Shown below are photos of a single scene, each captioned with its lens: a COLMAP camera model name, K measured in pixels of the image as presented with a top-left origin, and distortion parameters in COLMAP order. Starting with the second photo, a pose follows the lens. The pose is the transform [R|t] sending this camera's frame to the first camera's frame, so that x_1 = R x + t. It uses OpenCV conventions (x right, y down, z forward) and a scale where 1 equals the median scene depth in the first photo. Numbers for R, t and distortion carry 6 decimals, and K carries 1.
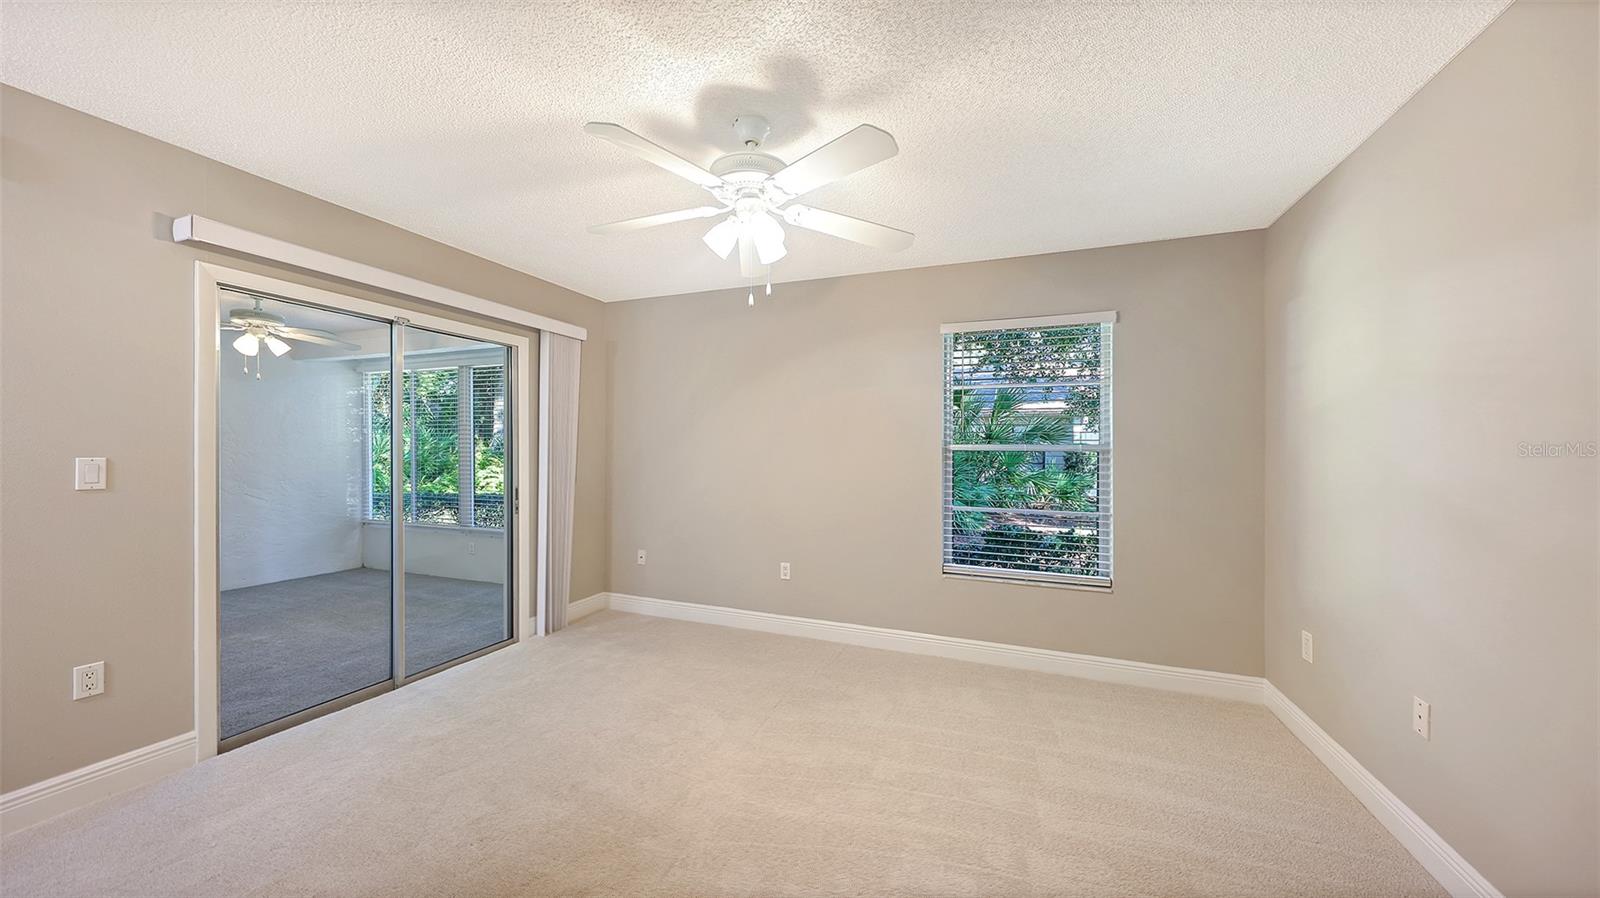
lens RADIAL K [[551.4, 0, 795.3], [0, 551.4, 458.7], [0, 0, 1]] dist [0.002199, -0.000066]
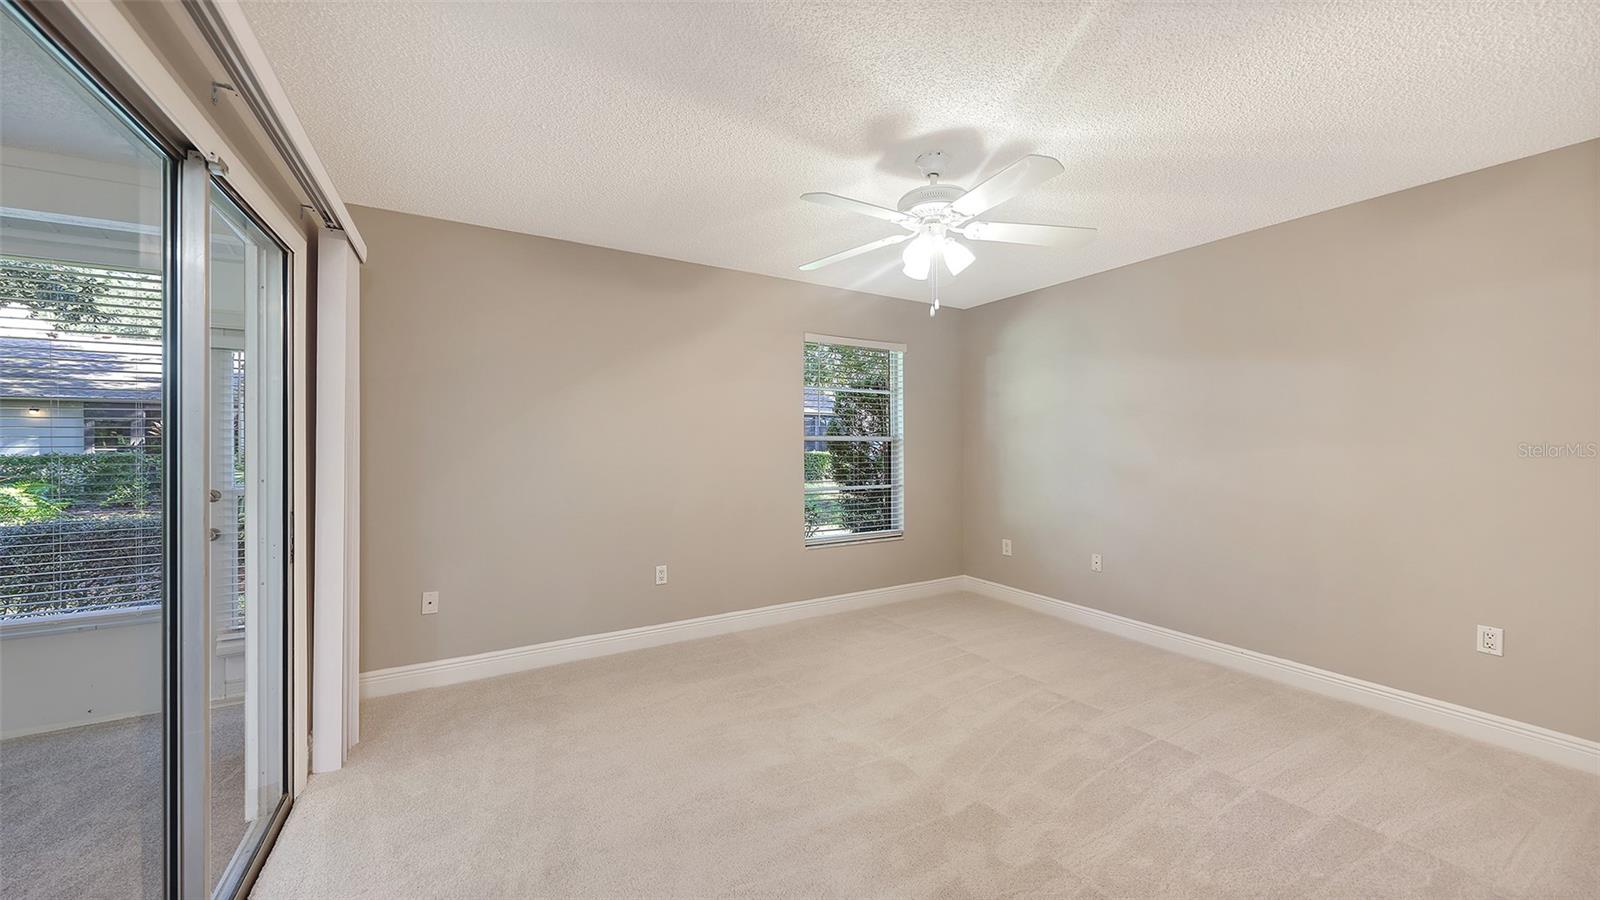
lens RADIAL K [[555.5, 0, 795.3], [0, 555.5, 449.2], [0, 0, 1]] dist [0.002420, -0.001602]
pose [[0.627887, -0.014511, 0.778169, -0.696248], [0.019644, 0.999803, 0.002794, -0.001894], [-0.778056, 0.013533, 0.628049, 0.294942]]
